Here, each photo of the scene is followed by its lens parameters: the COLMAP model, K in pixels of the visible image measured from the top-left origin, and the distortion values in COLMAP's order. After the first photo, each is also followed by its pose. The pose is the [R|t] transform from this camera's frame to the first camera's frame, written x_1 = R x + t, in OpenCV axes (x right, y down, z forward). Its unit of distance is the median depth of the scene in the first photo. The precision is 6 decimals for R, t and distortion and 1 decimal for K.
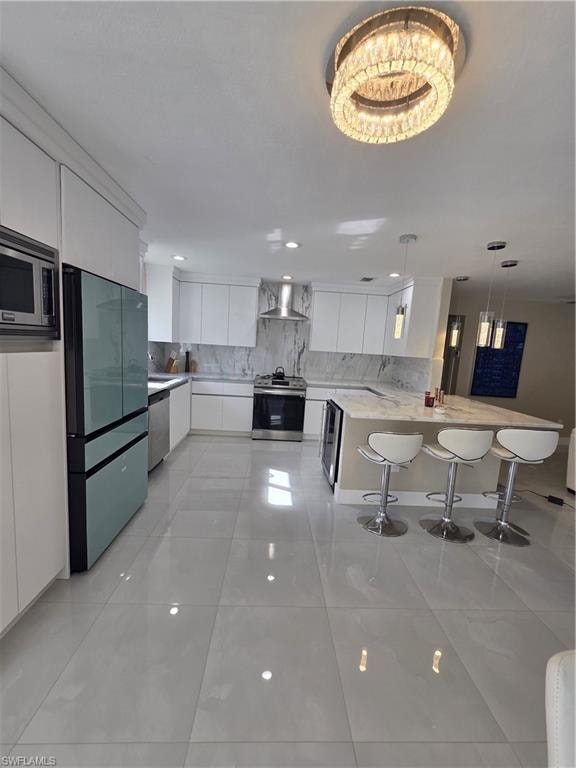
lens RADIAL K [[313.5, 0, 288.0], [0, 313.5, 384.0], [0, 0, 1]] dist [0.009722, -0.006460]
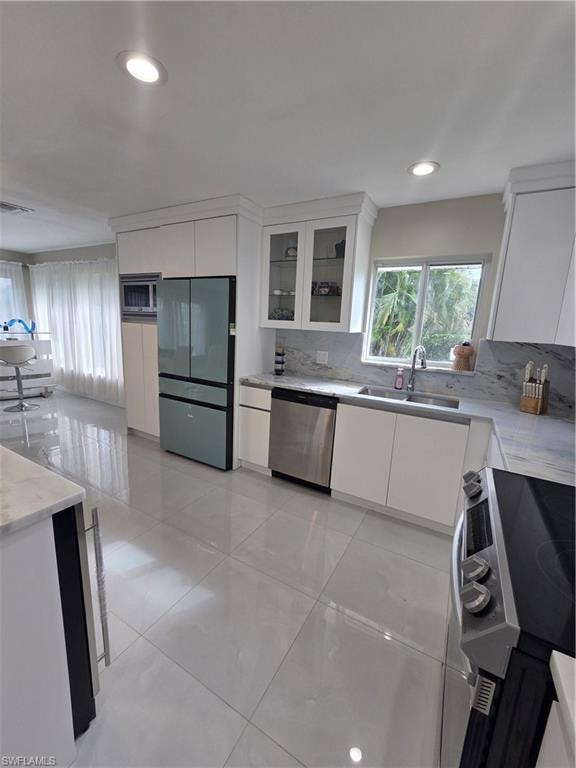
lens RADIAL K [[313.5, 0, 288.0], [0, 313.5, 384.0], [0, 0, 1]] dist [0.009722, -0.006460]
pose [[-0.521068, 0.077474, -0.849992, 0.190389], [-0.188010, 0.960992, 0.202846, -0.100518], [0.832551, 0.265504, -0.486176, 0.919716]]
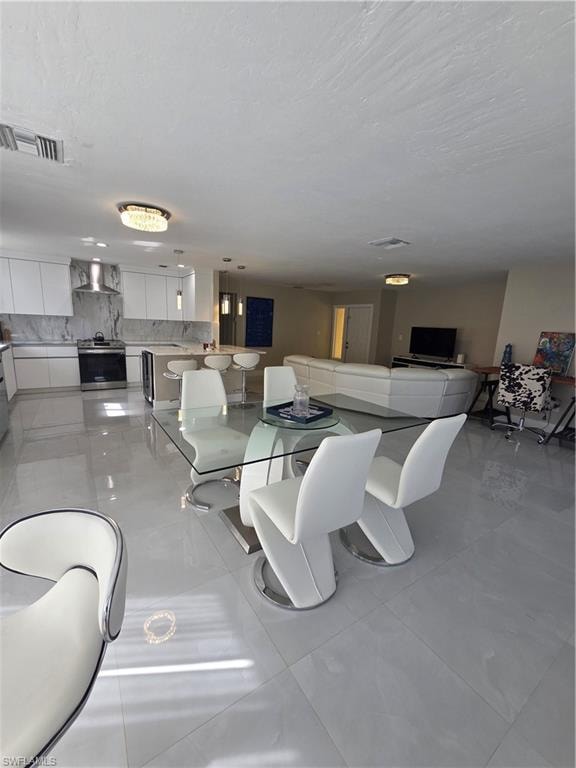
lens RADIAL K [[313.5, 0, 288.0], [0, 313.5, 384.0], [0, 0, 1]] dist [0.009722, -0.006460]
pose [[0.854908, -0.121184, 0.504427, -0.039429], [0.072680, 0.990722, 0.114833, 0.061970], [-0.513663, -0.061510, 0.855784, -0.470531]]
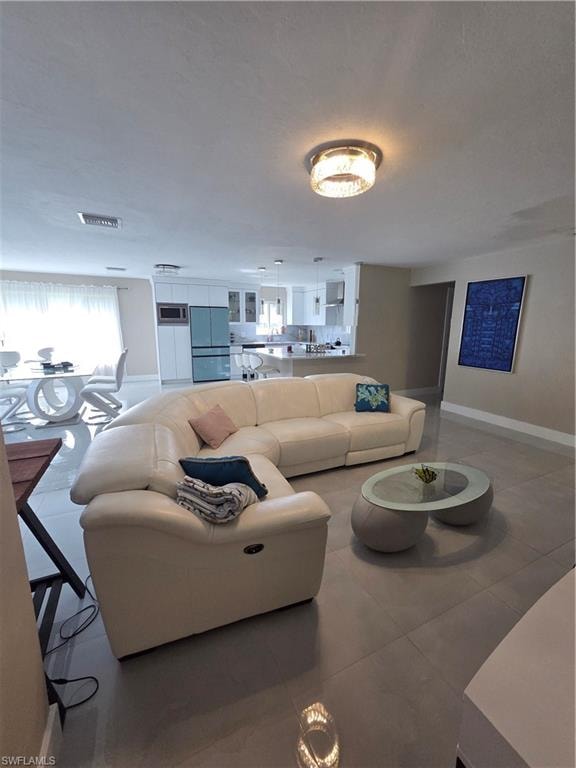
lens RADIAL K [[313.5, 0, 288.0], [0, 313.5, 384.0], [0, 0, 1]] dist [0.009722, -0.006460]
pose [[0.402316, 0.114115, -0.908361, 1.361990], [-0.098817, 0.991817, 0.080833, 0.072930], [0.910152, 0.057241, 0.410301, 0.170344]]
